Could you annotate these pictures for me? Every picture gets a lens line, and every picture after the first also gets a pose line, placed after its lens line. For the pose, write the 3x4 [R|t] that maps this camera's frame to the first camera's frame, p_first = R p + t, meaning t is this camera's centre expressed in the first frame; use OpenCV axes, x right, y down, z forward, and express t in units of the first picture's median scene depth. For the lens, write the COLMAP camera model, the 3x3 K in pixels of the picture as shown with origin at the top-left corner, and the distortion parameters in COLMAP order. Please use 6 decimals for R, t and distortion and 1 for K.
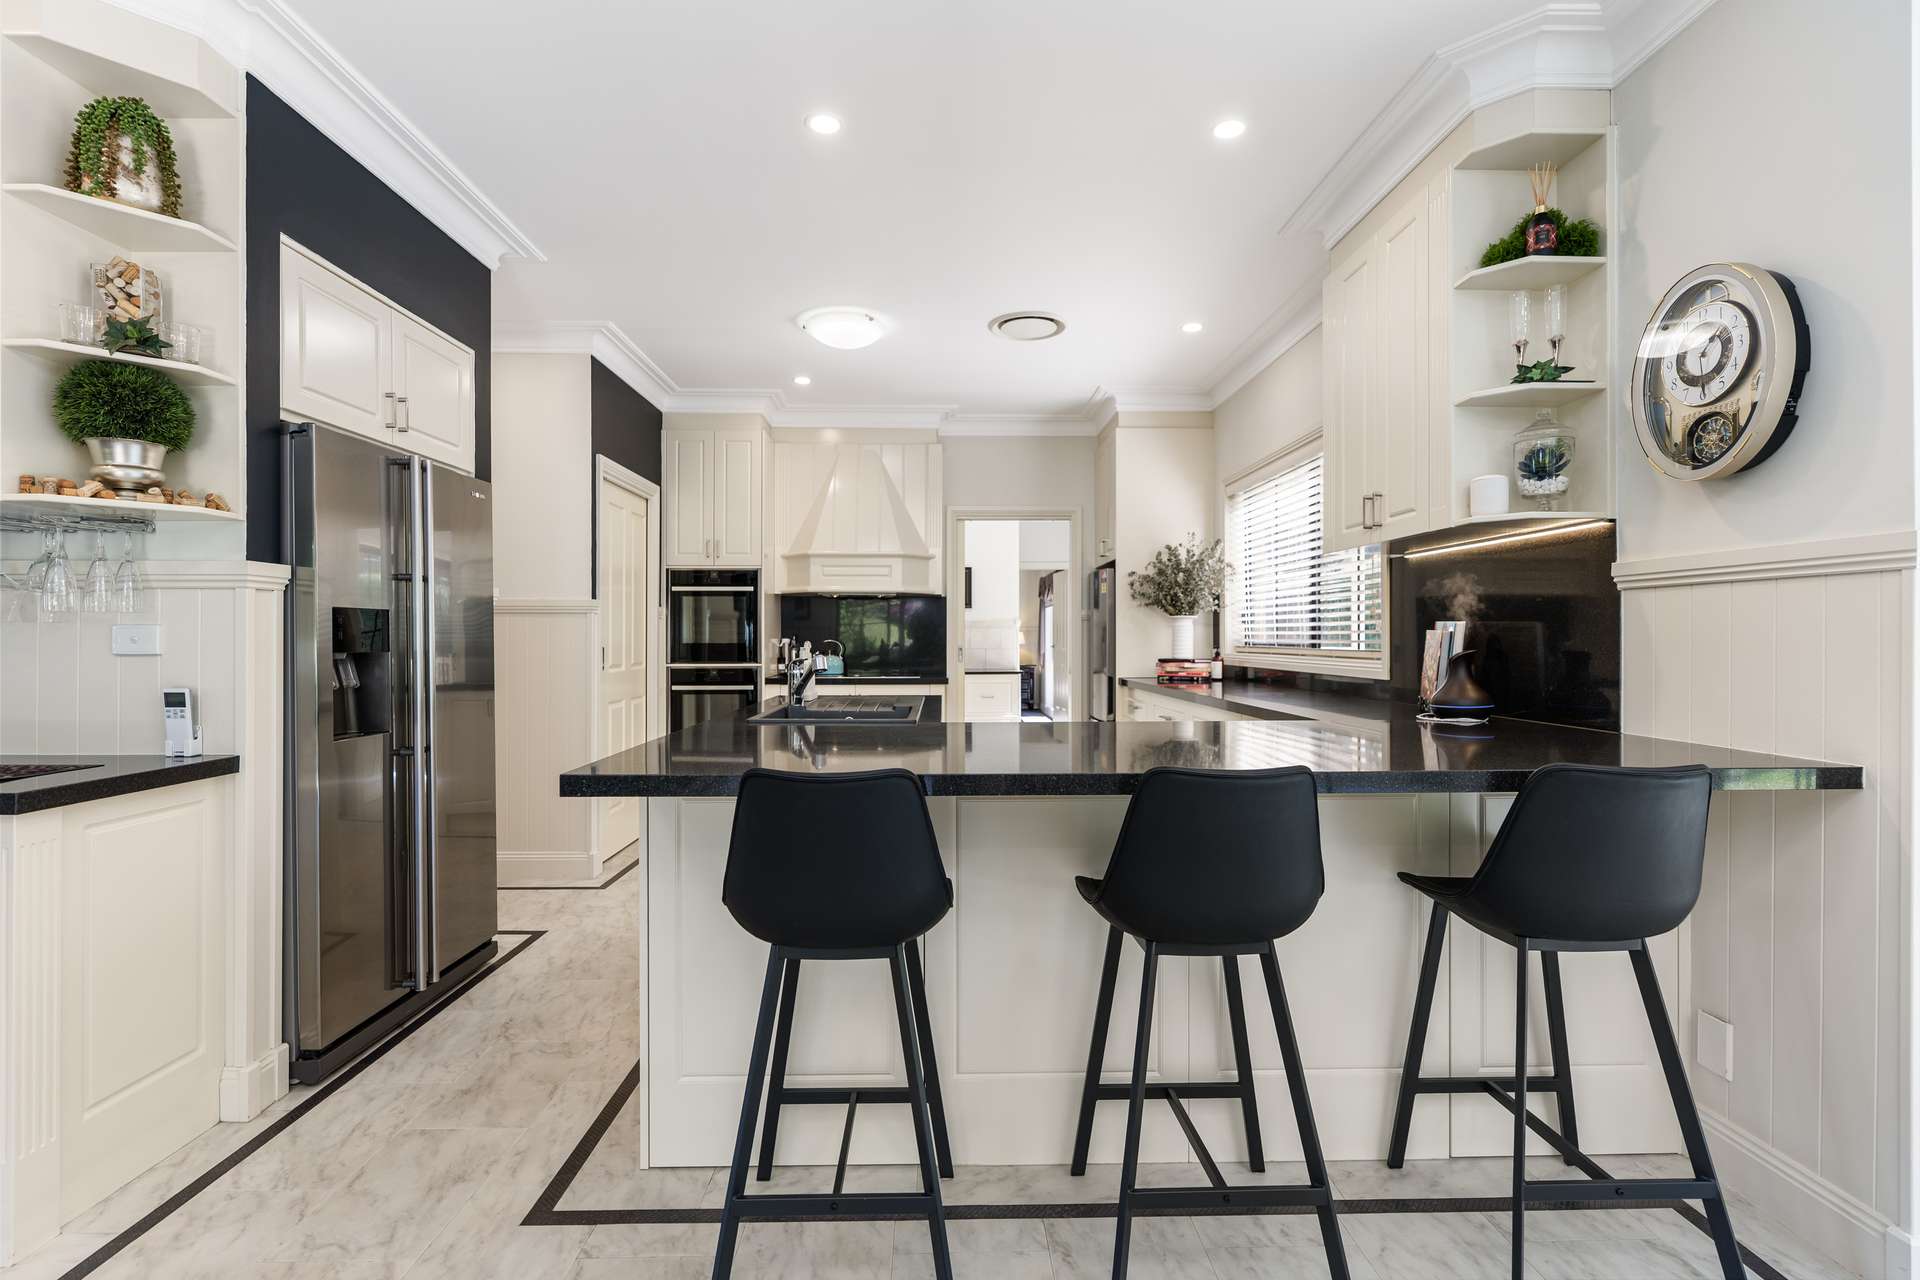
lens RADIAL K [[870.8, 0, 962.3], [0, 870.8, 640.0], [0, 0, 1]] dist [0.001723, 0.002324]
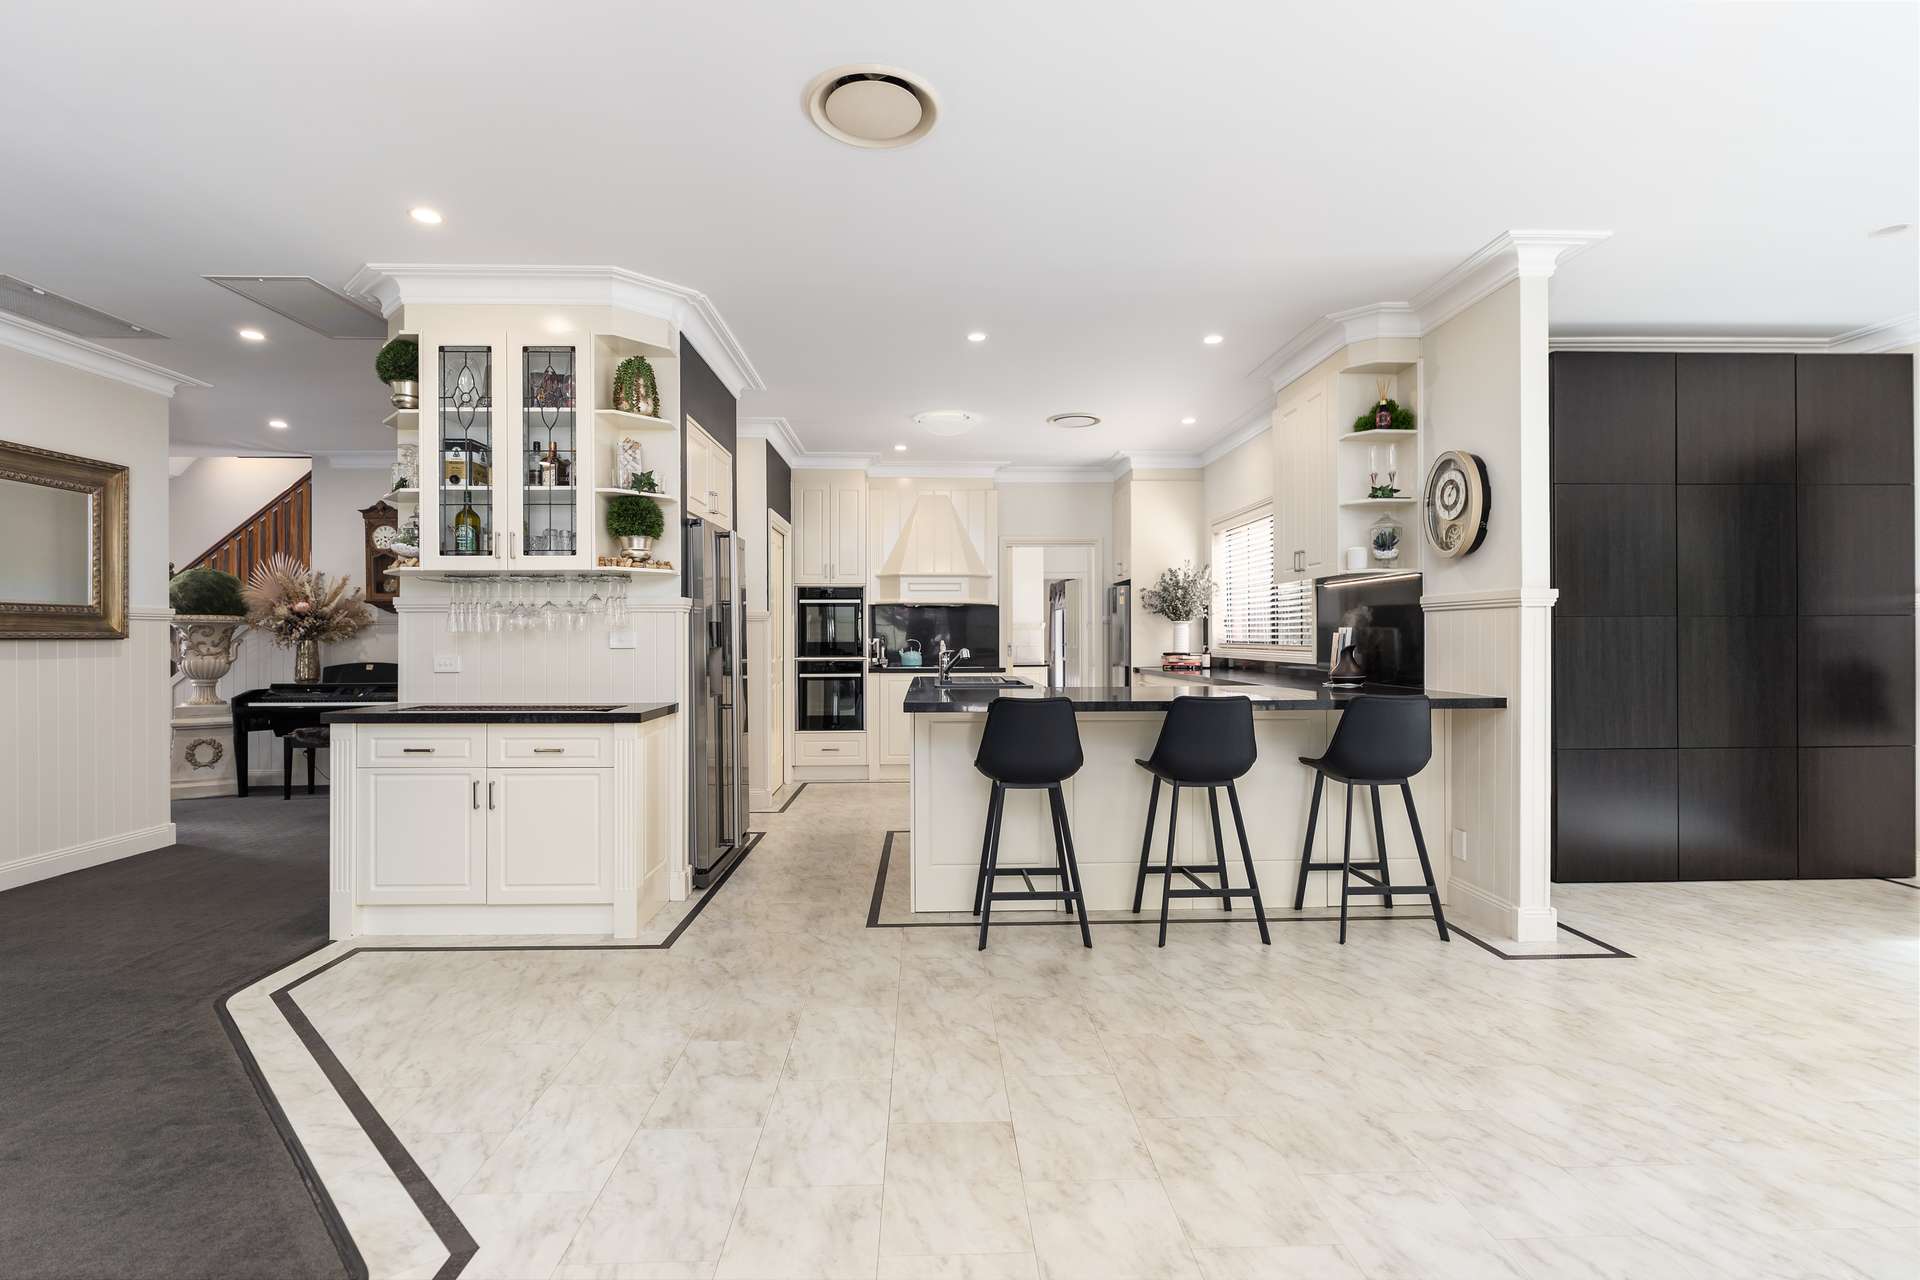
lens RADIAL K [[870.8, 0, 962.0], [0, 870.8, 640.5], [0, 0, 1]] dist [0.001723, 0.002324]
pose [[0.999925, -0.002766, 0.011900, -0.236441], [0.002744, 0.999995, 0.001840, -0.001587], [-0.011905, -0.001807, 0.999928, -0.798406]]
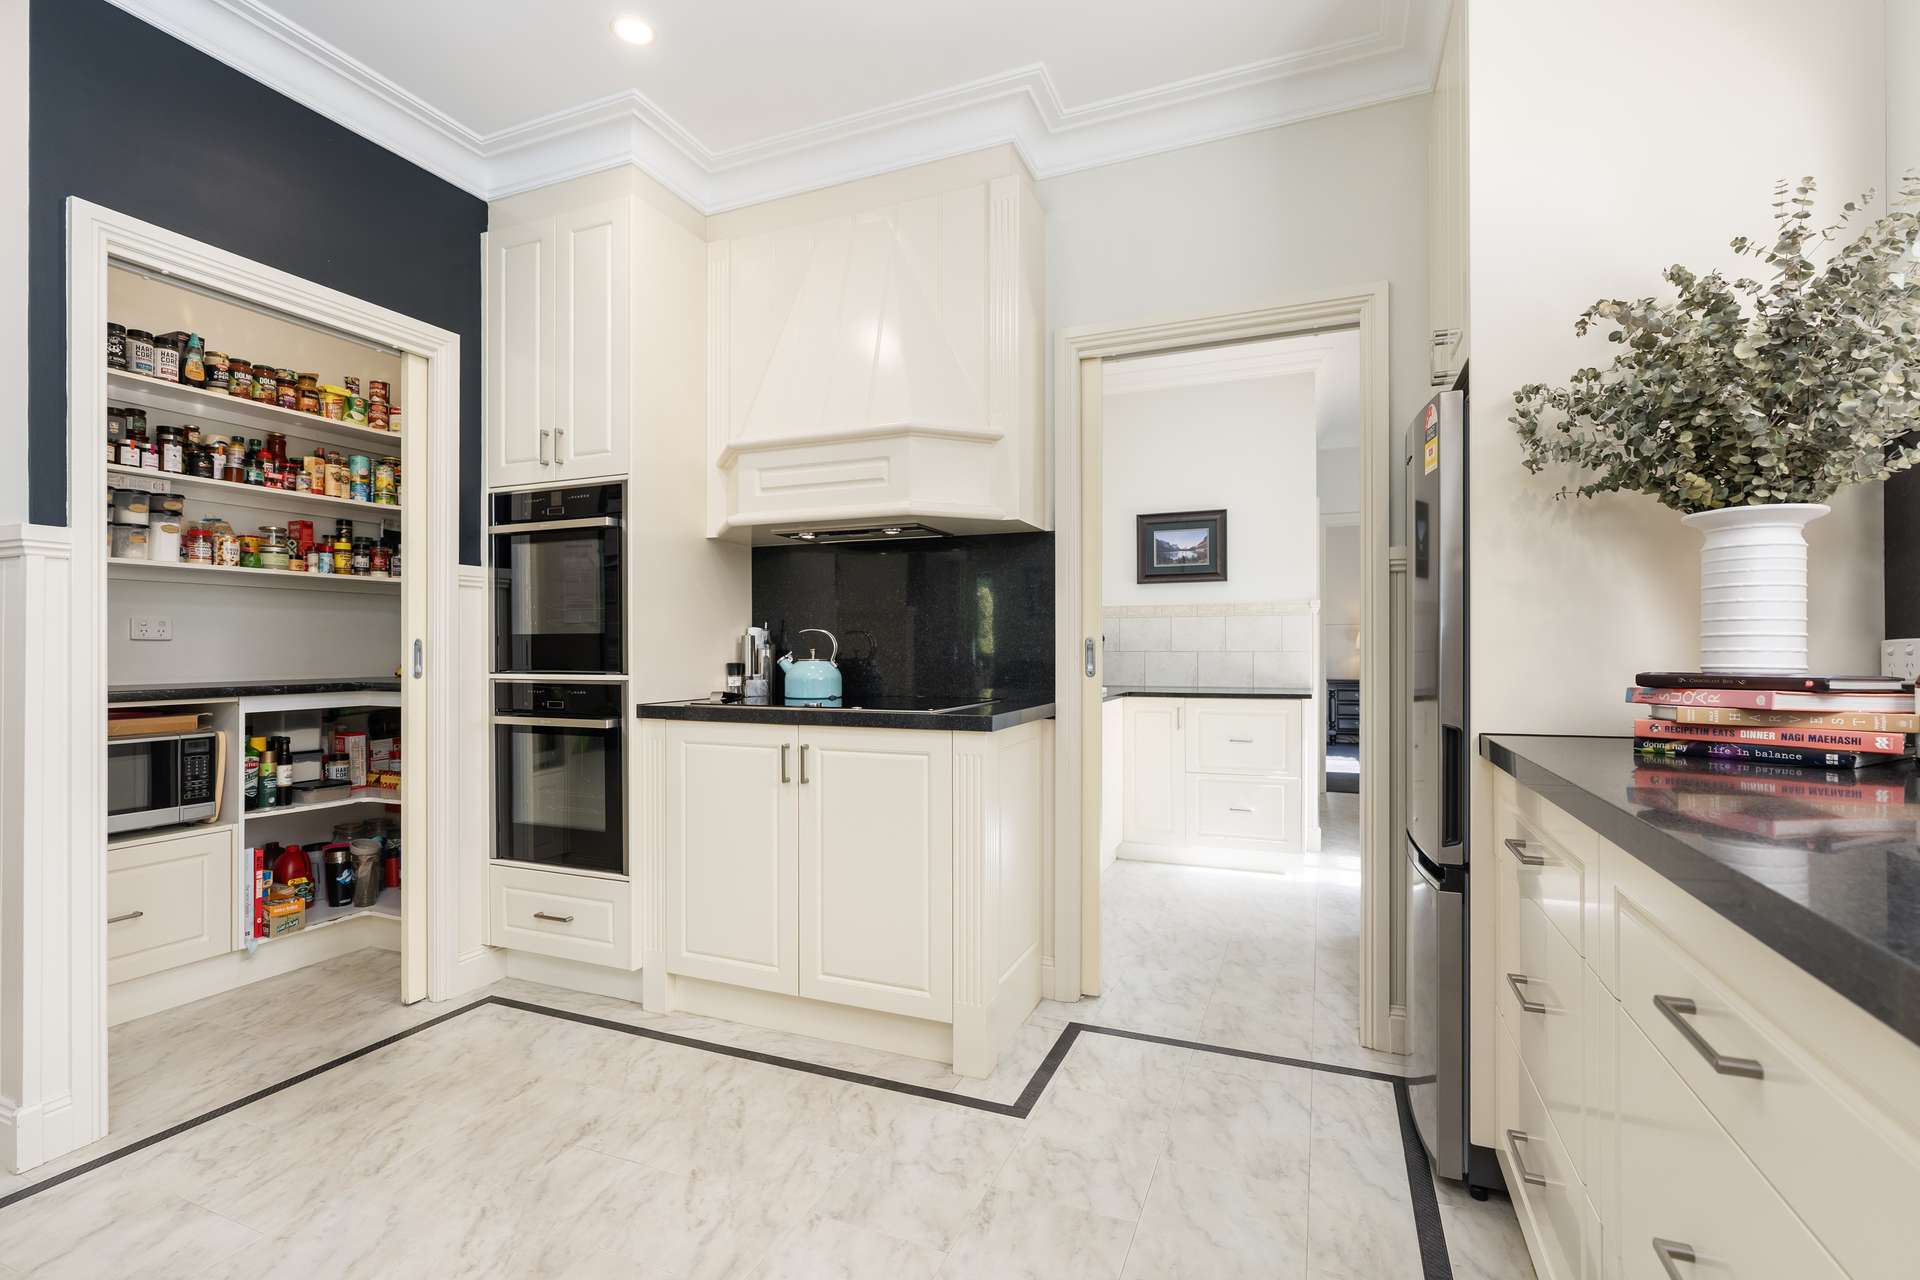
lens RADIAL K [[870.8, 0, 959.5], [0, 870.8, 644.5], [0, 0, 1]] dist [0.001723, 0.002324]
pose [[0.913771, -0.003304, -0.406215, 0.318205], [0.002971, 0.999995, -0.001450, 0.026526], [0.406218, 0.000118, 0.913776, 1.492536]]
